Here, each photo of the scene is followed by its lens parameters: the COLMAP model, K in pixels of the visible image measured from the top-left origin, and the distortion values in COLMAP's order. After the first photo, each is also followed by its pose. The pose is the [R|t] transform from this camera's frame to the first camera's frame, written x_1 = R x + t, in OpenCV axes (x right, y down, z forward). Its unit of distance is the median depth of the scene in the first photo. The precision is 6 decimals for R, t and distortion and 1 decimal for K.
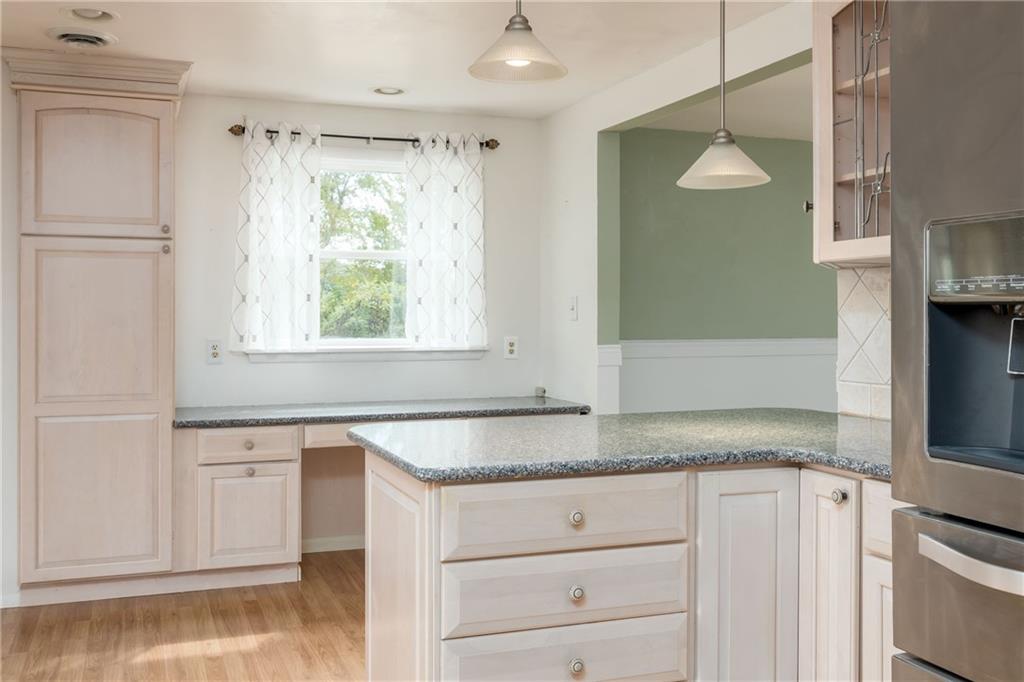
lens RADIAL K [[990.7, 0, 510.7], [0, 990.7, 336.4], [0, 0, 1]] dist [-0.004741, 0.000000]
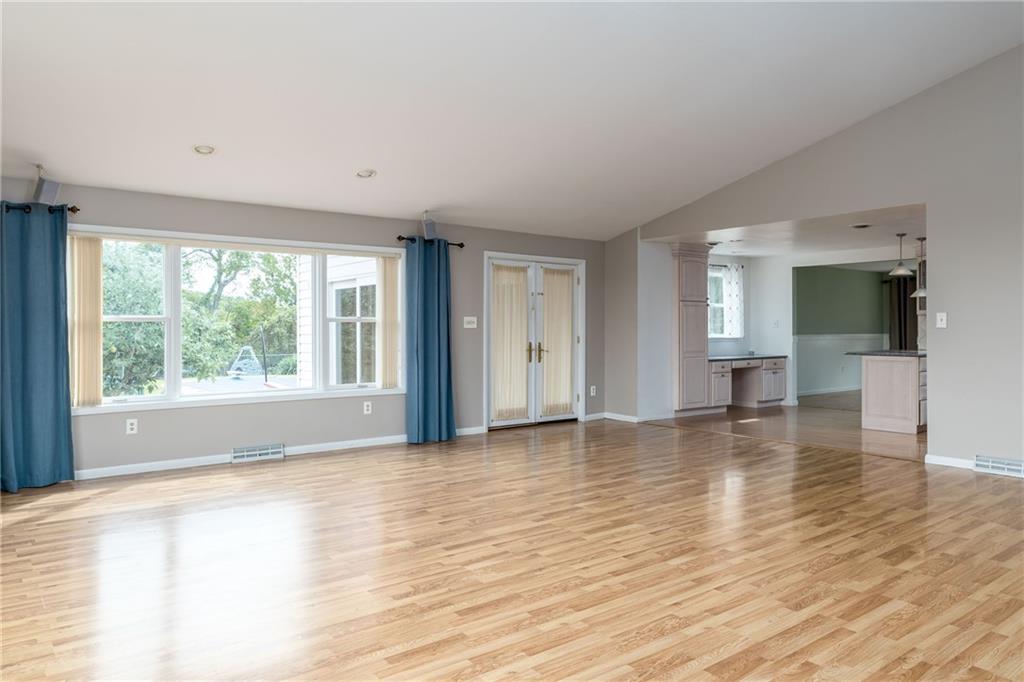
lens RADIAL K [[699.4, 0, 512.6], [0, 699.4, 339.4], [0, 0, 1]] dist [-0.007356, -0.001420]
pose [[0.949699, -0.005586, 0.313113, -1.559773], [0.006675, 0.999975, -0.002404, 0.022124], [-0.313092, 0.004373, 0.949713, -0.883279]]
